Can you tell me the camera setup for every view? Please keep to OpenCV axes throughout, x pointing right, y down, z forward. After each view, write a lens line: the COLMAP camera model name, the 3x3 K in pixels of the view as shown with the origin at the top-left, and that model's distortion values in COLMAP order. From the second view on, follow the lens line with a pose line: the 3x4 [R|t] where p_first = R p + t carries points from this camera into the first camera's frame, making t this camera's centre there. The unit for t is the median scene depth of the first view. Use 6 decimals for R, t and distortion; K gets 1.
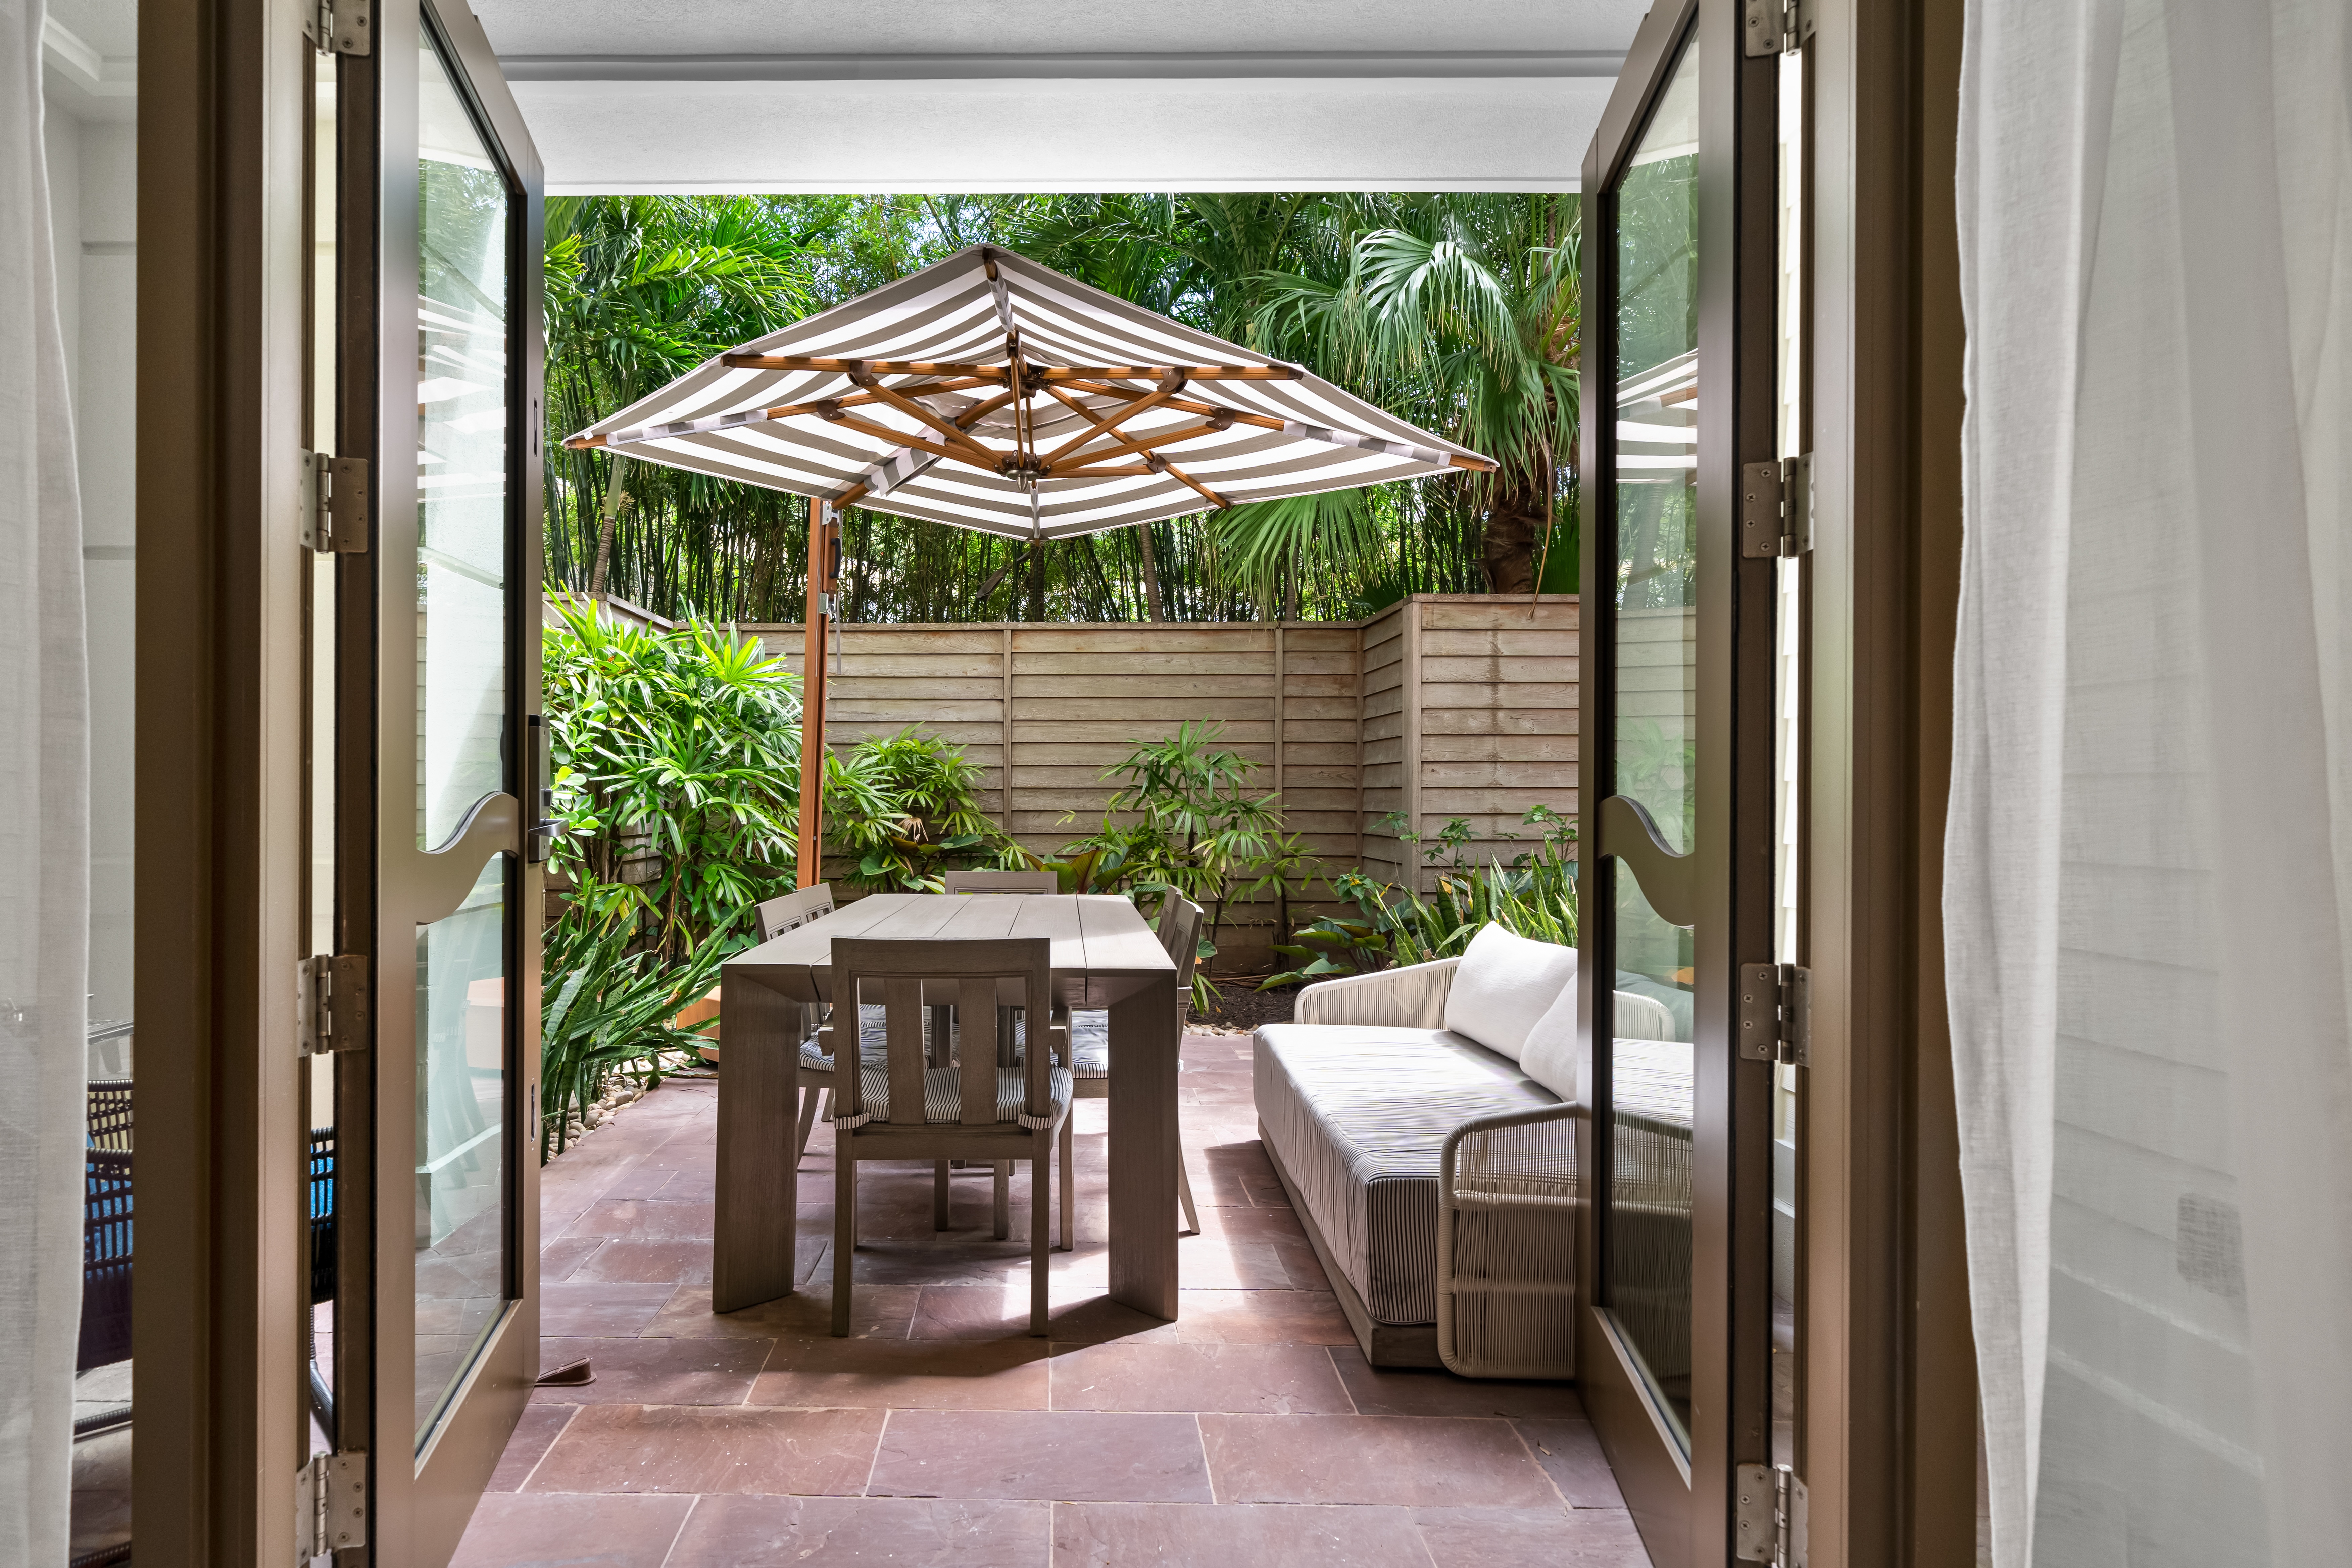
lens RADIAL K [[1165.1, 0, 1026.3], [0, 1165.1, 805.7], [0, 0, 1]] dist [0.001918, 0.000198]
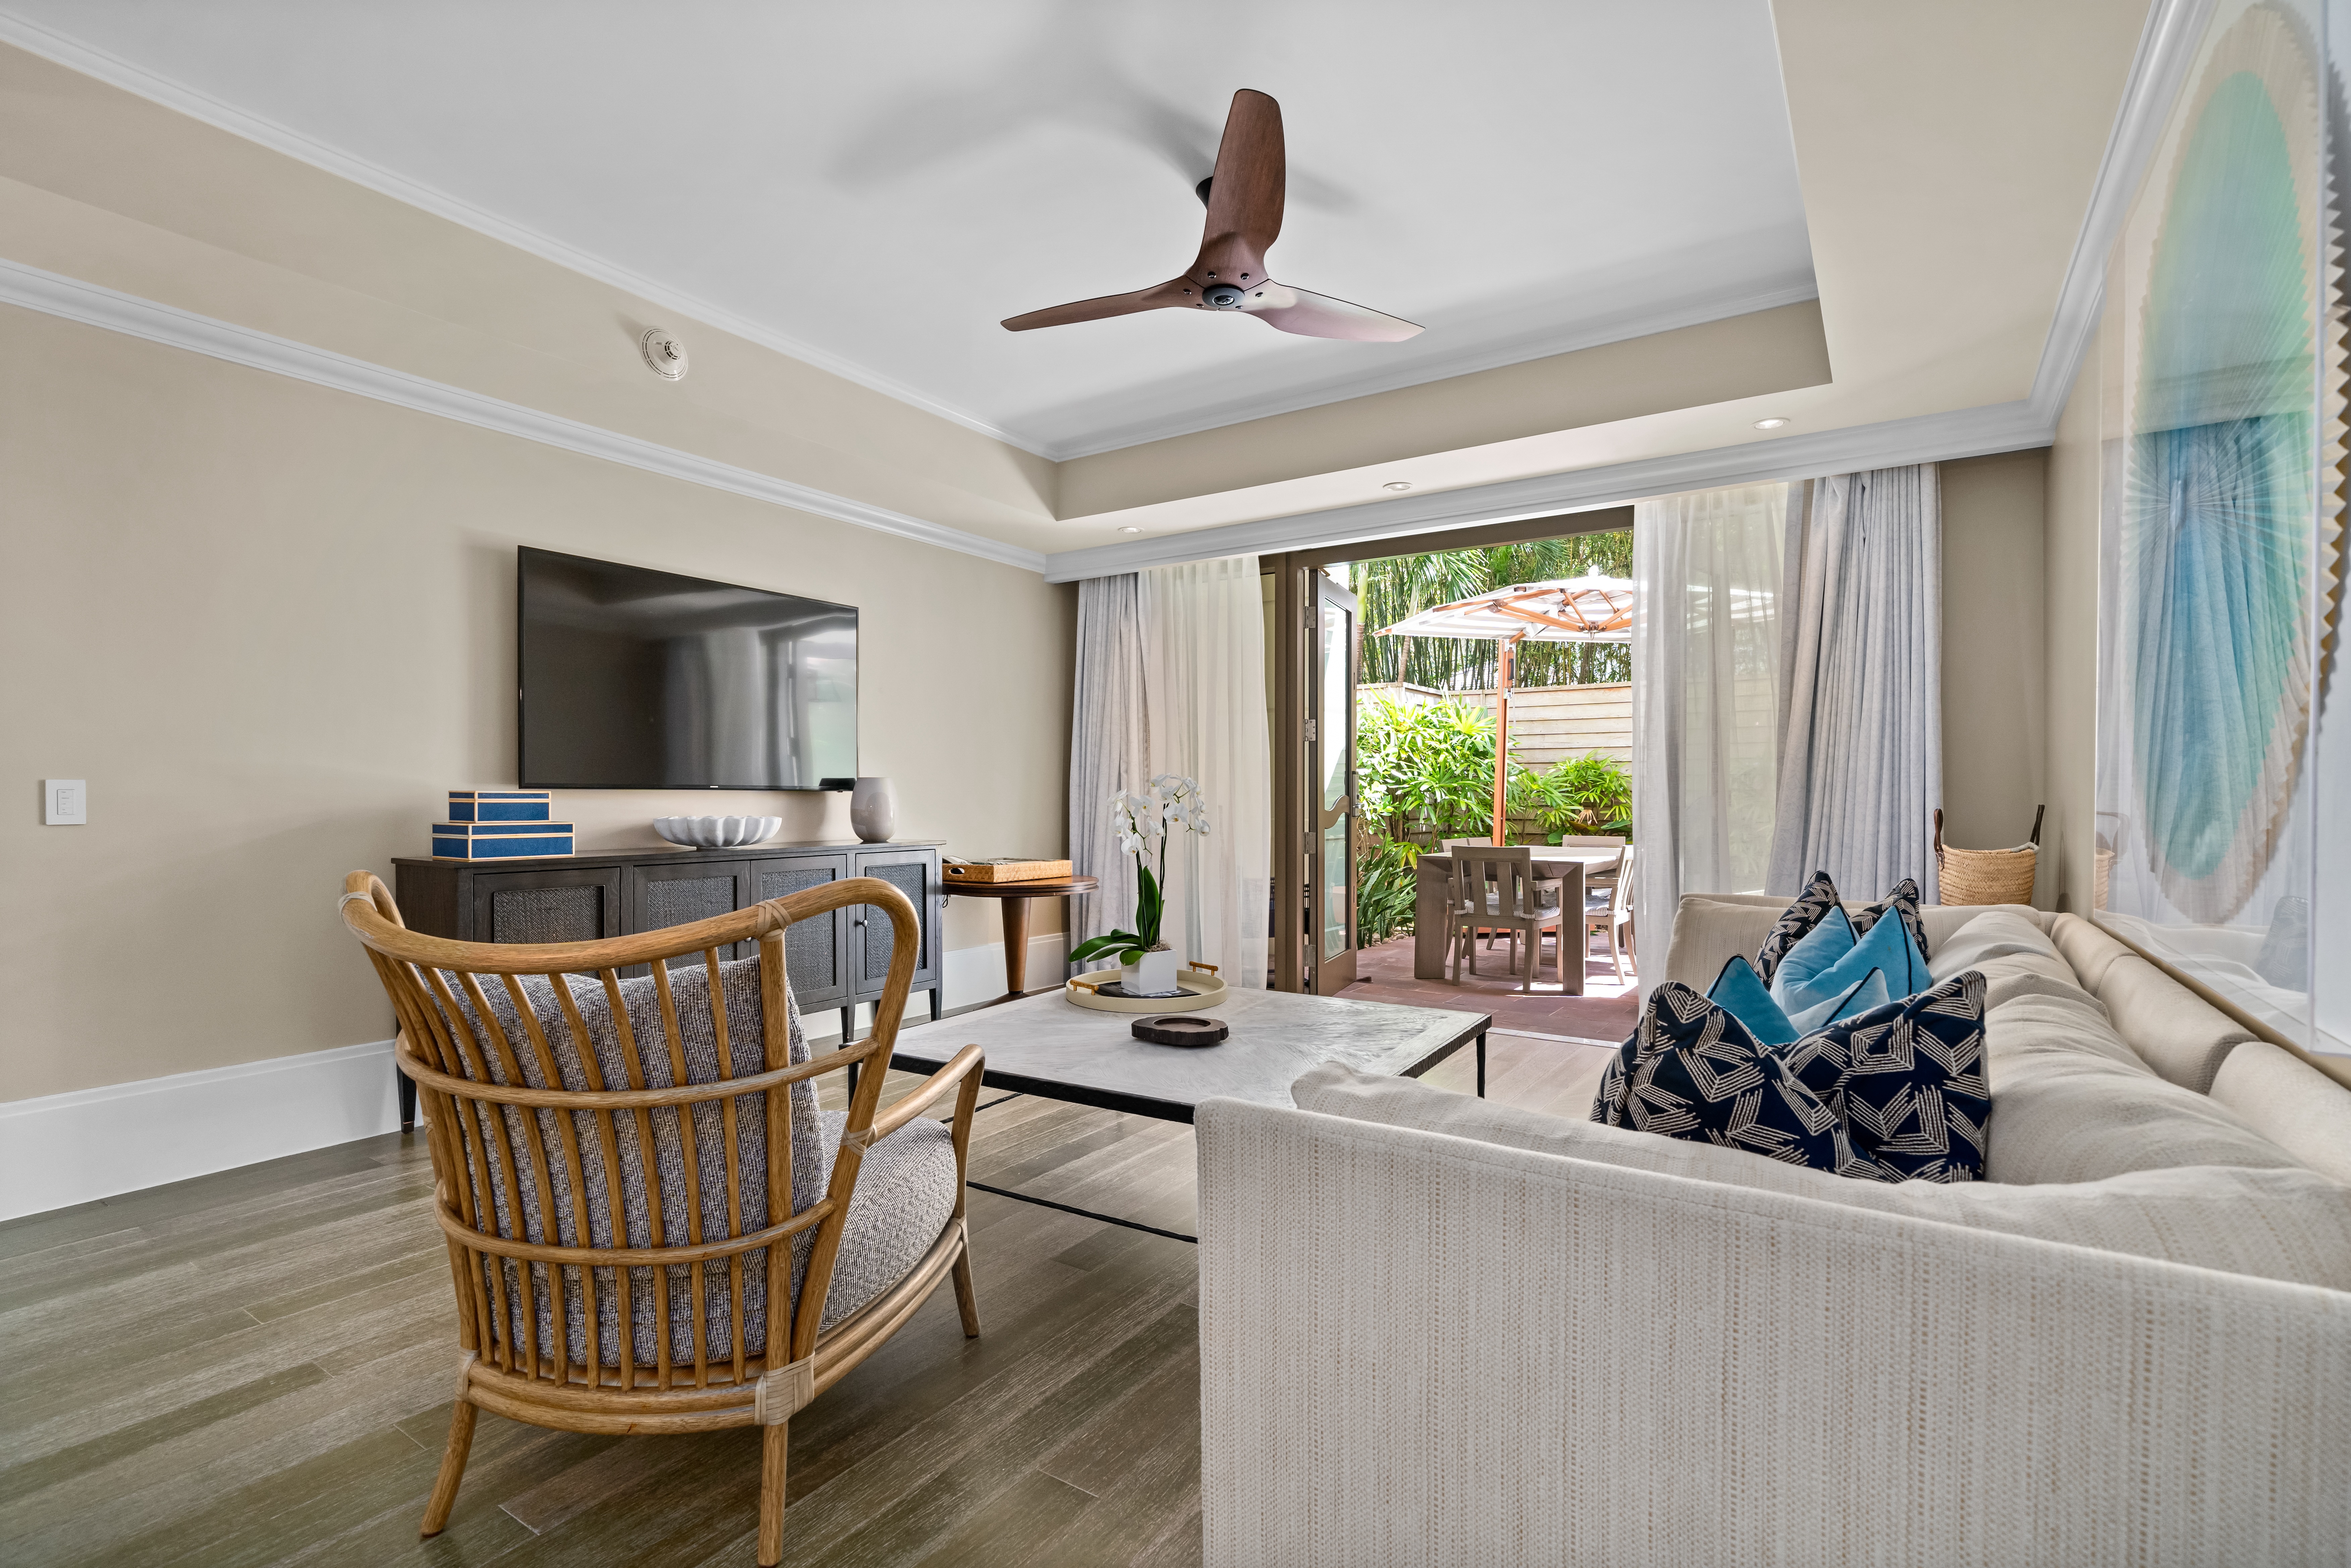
lens RADIAL K [[1067.4, 0, 1176.2], [0, 1067.4, 790.3], [0, 0, 1]] dist [0.001718, 0.000398]
pose [[0.834065, -0.003983, -0.551652, 0.277858], [-0.003914, 0.999906, -0.013137, 0.006345], [0.551653, 0.013116, 0.833971, -0.606518]]
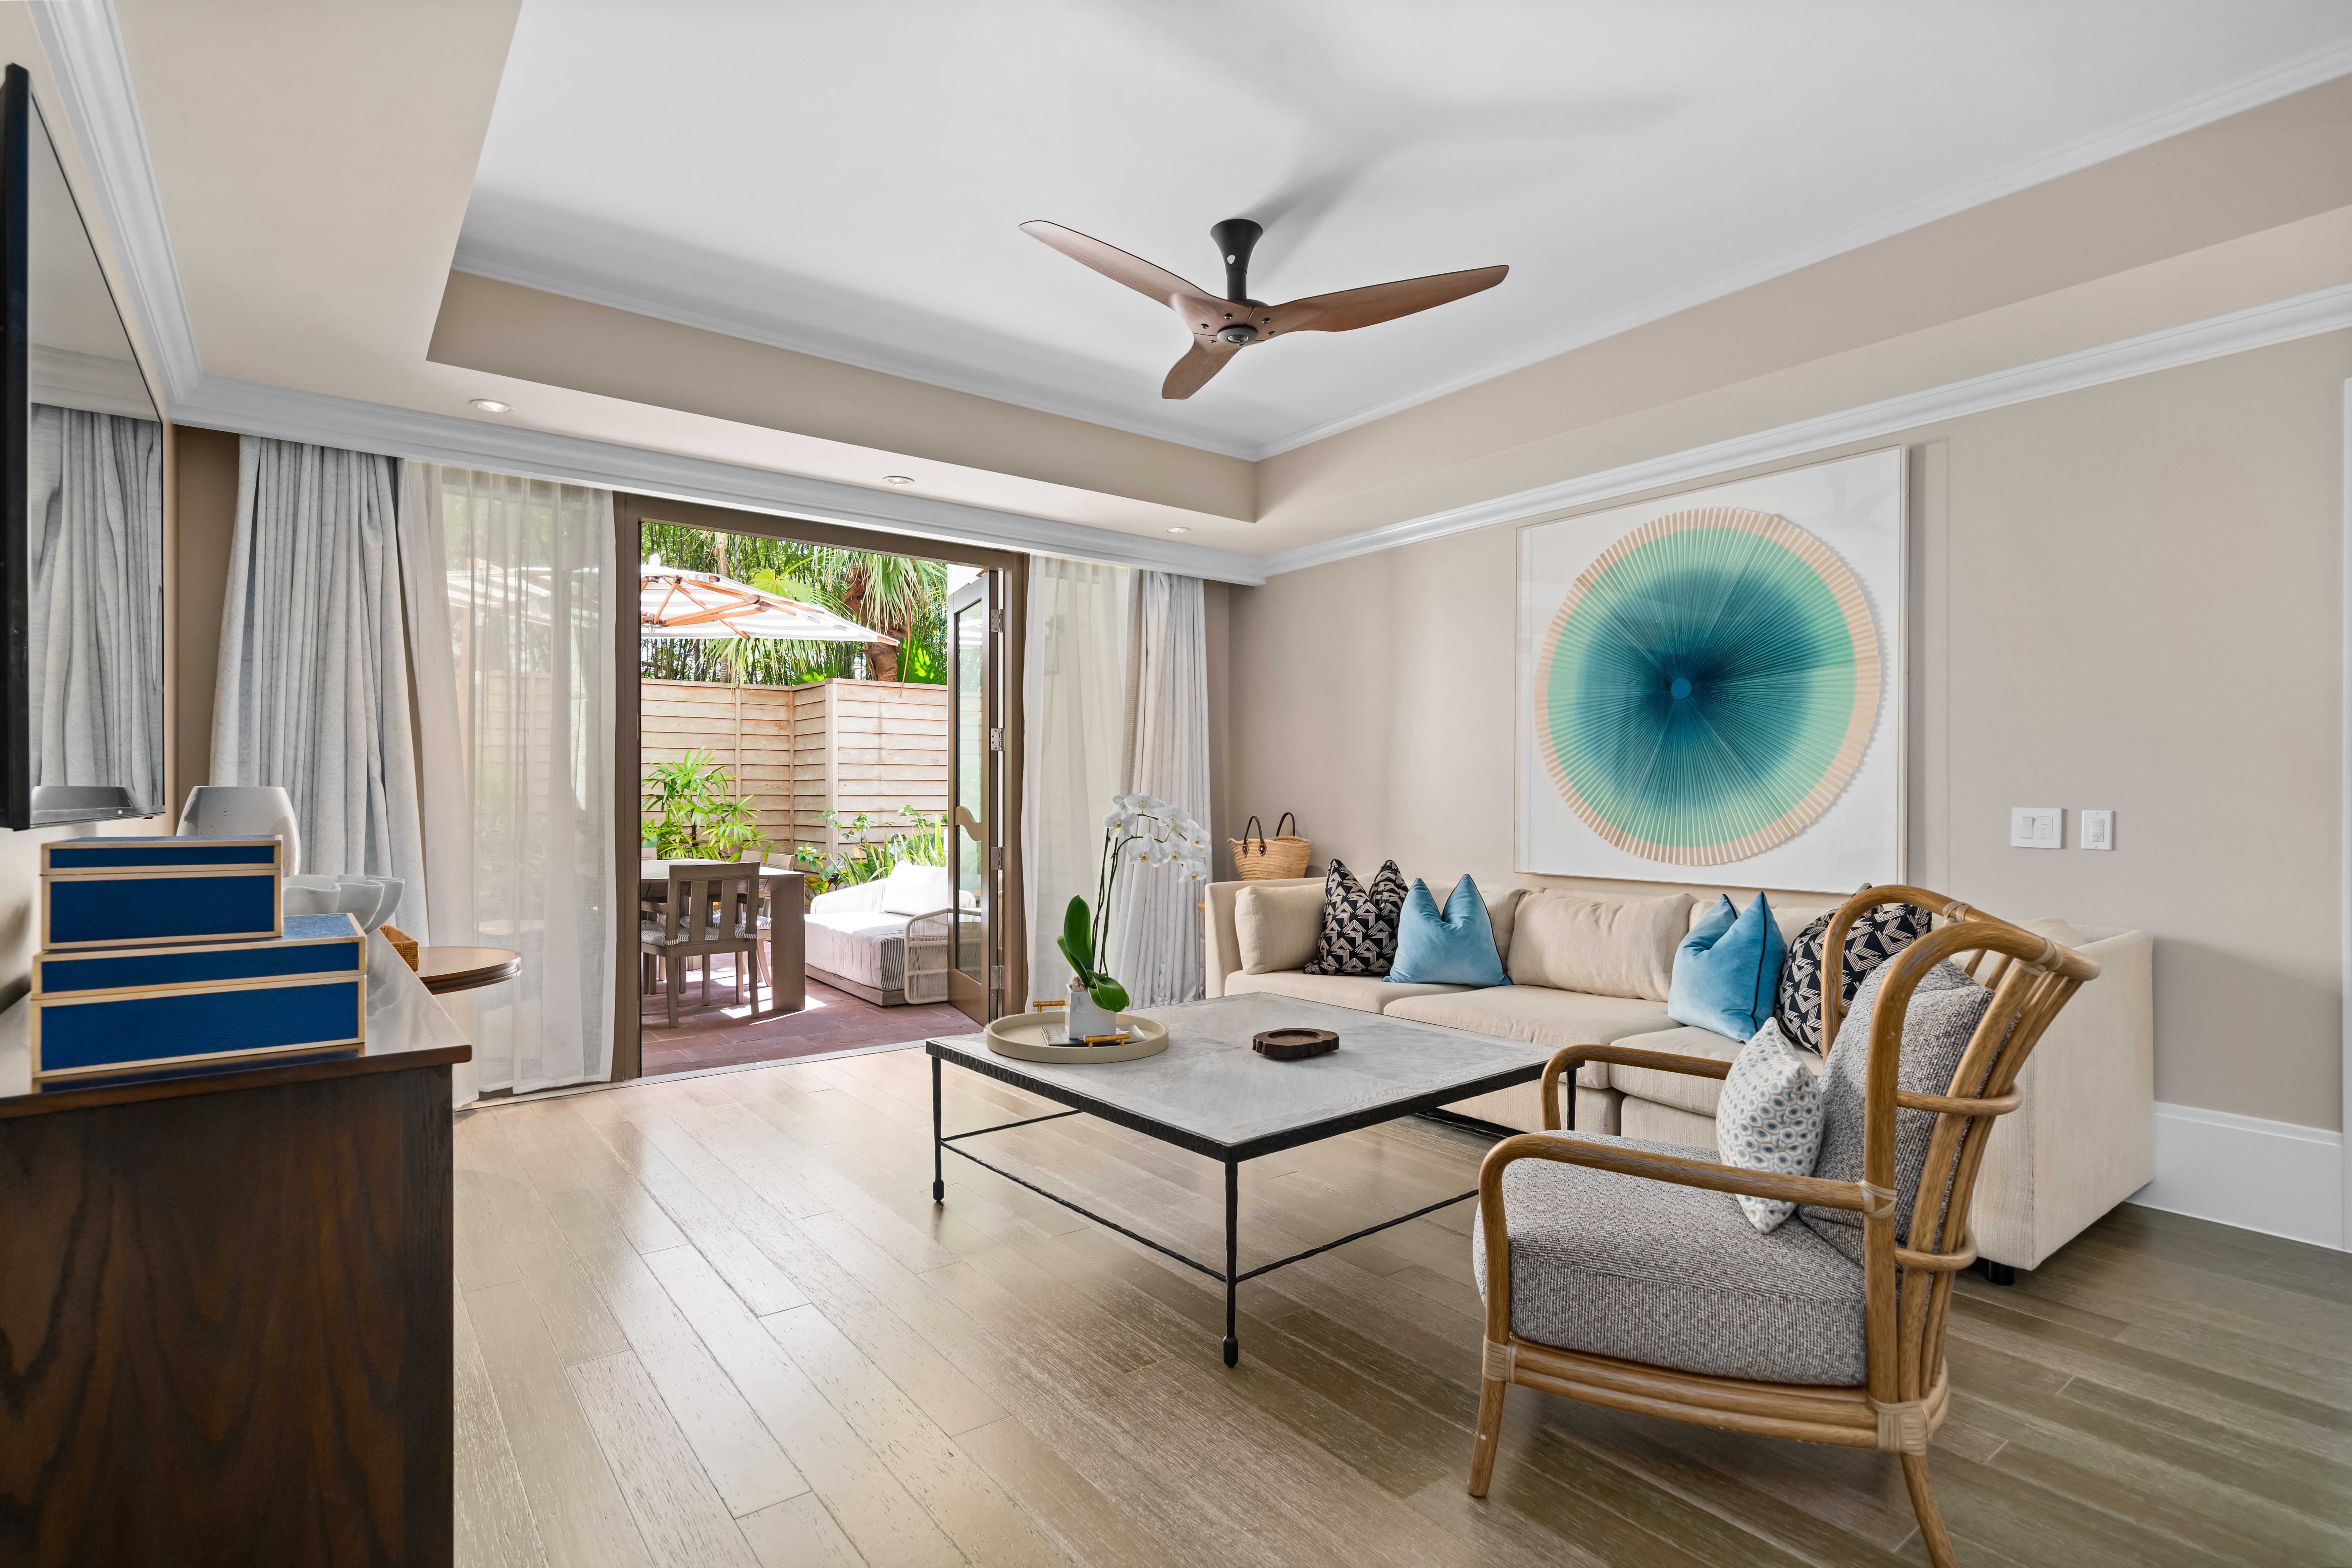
lens RADIAL K [[1148.3, 0, 1163.6], [0, 1148.3, 792.8], [0, 0, 1]] dist [-0.001401, -0.000077]
pose [[0.783113, -0.004248, 0.621865, -0.327781], [0.009043, 0.999949, -0.004557, -0.007850], [-0.621813, 0.009192, 0.783111, -0.588350]]
